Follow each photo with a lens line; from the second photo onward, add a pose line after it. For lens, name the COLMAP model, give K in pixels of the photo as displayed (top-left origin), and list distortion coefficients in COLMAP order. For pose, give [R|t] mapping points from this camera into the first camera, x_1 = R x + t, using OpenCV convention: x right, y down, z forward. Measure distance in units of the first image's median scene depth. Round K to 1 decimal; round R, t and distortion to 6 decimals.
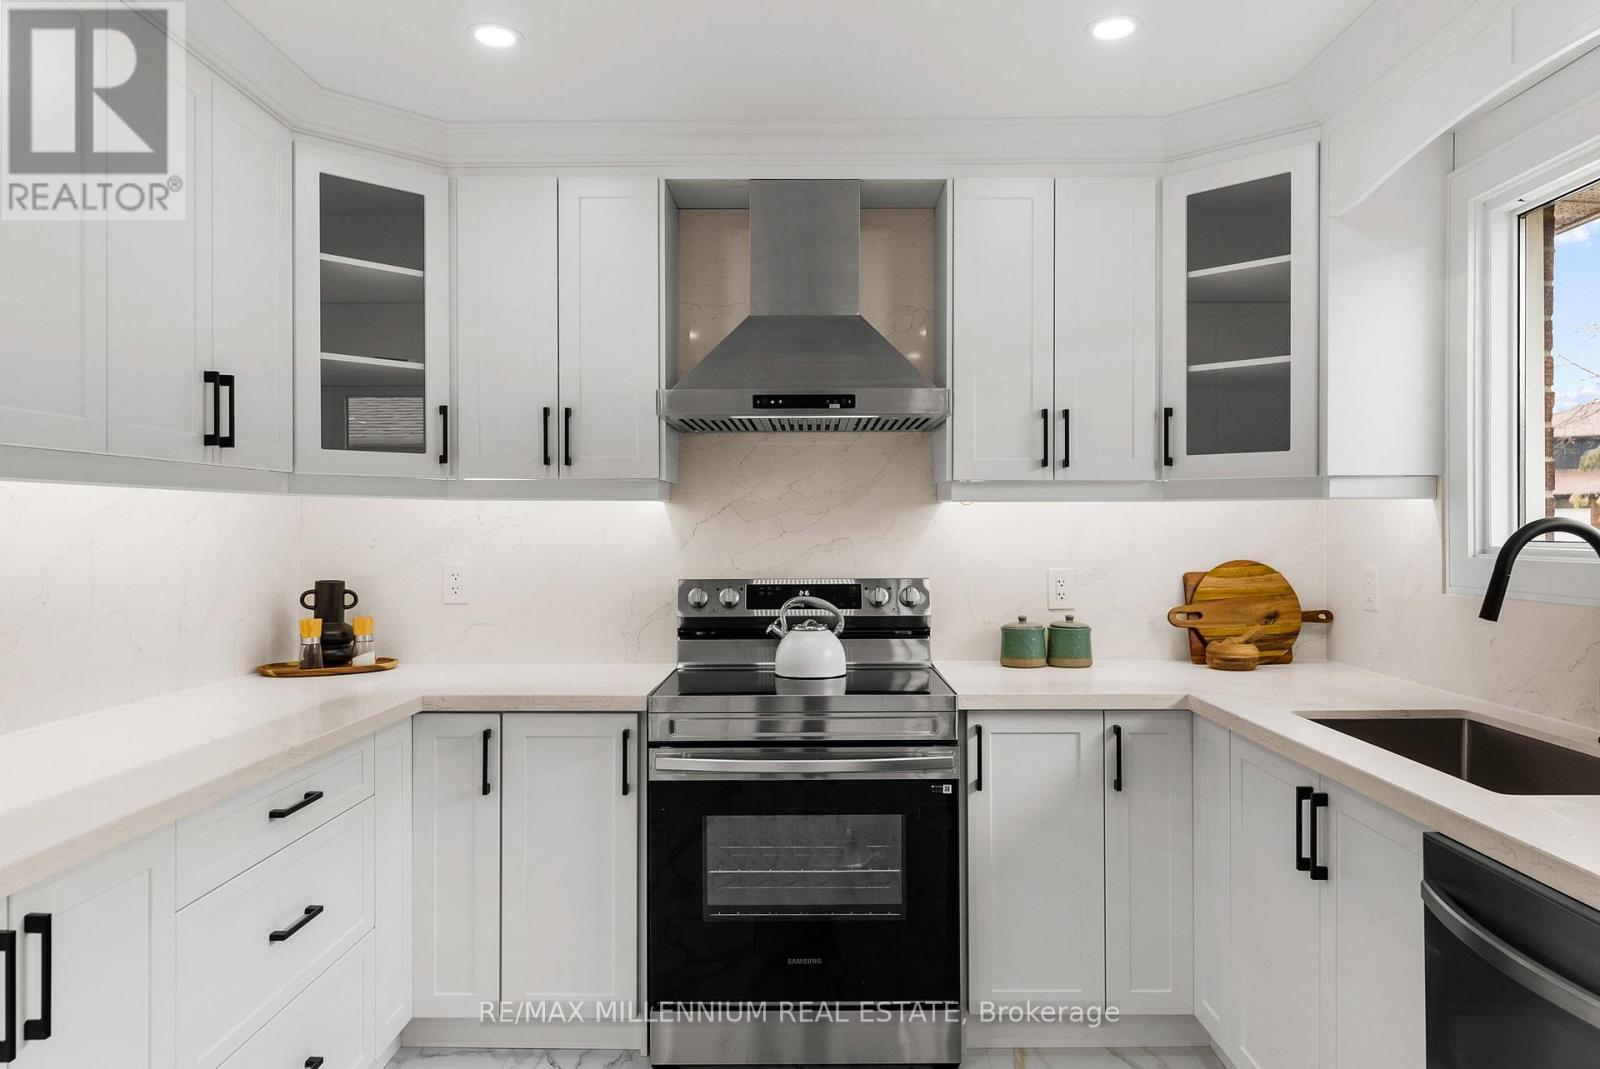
lens RADIAL K [[1056.4, 0, 800.0], [0, 1056.4, 534.5], [0, 0, 1]] dist [-0.001801, 0.000021]
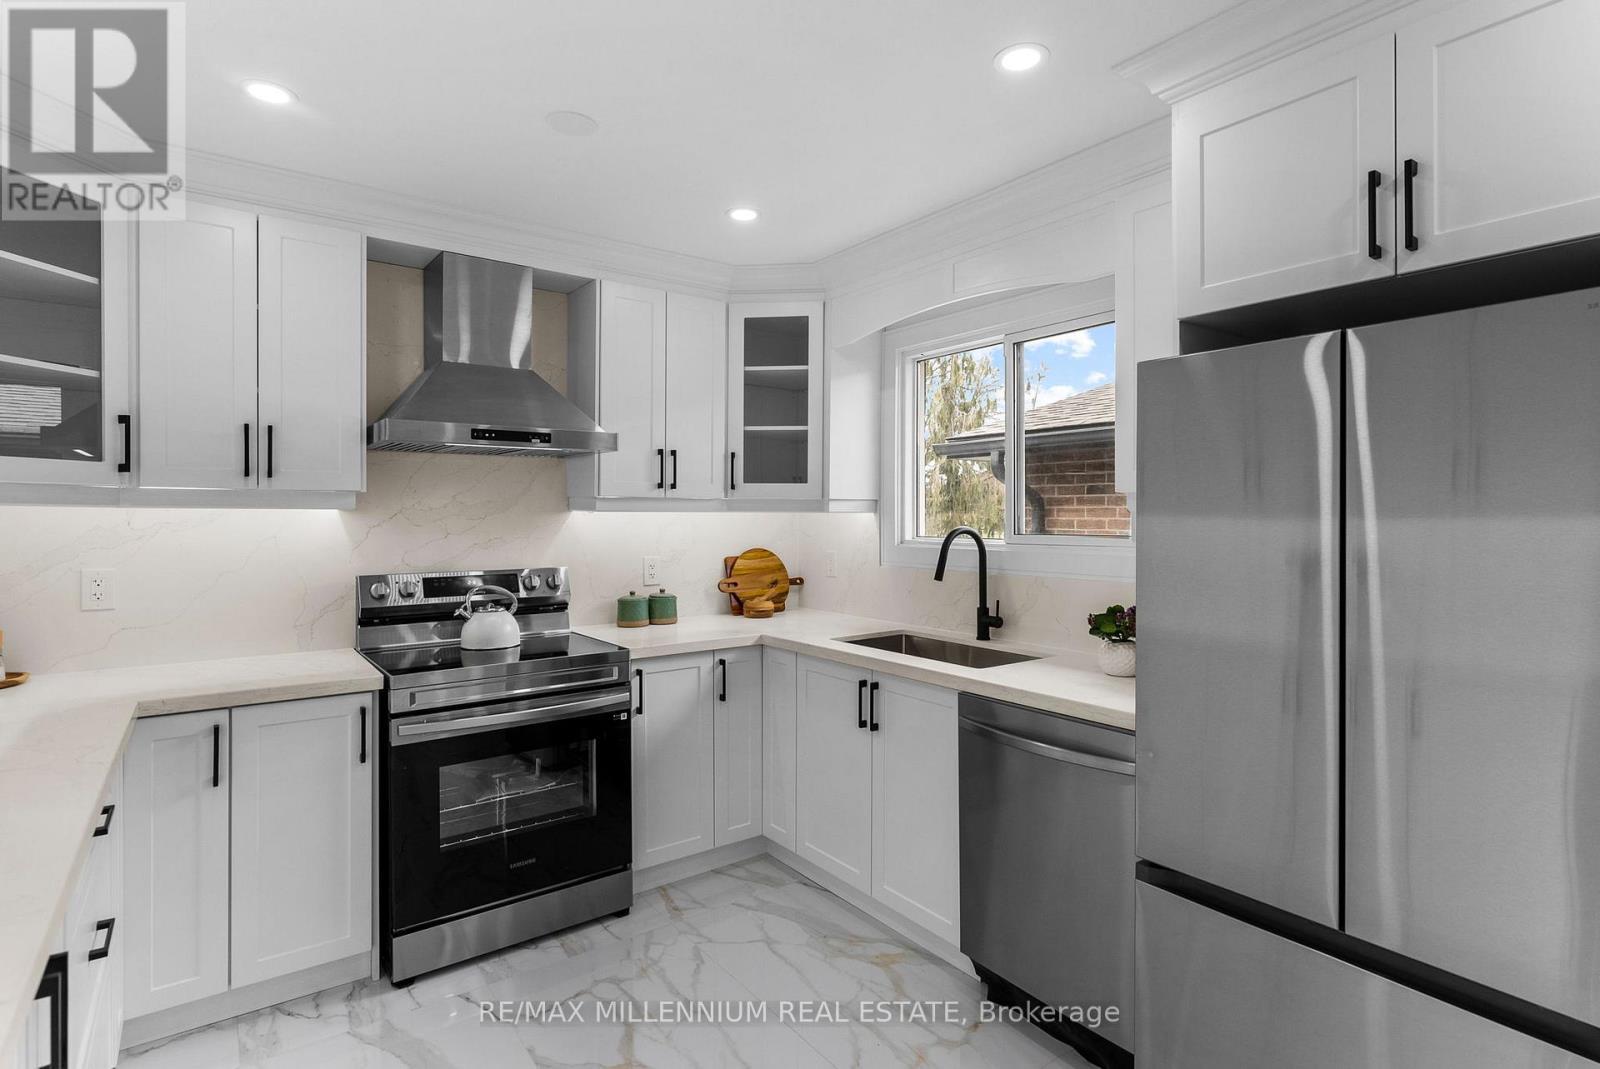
lens RADIAL K [[800.4, 0, 799.8], [0, 800.4, 524.2], [0, 0, 1]] dist [-0.000805, -0.000270]
pose [[0.798951, -0.004926, 0.601376, -0.280803], [0.002875, 0.999986, 0.004372, -0.018725], [-0.601389, -0.001764, 0.798954, -0.001810]]
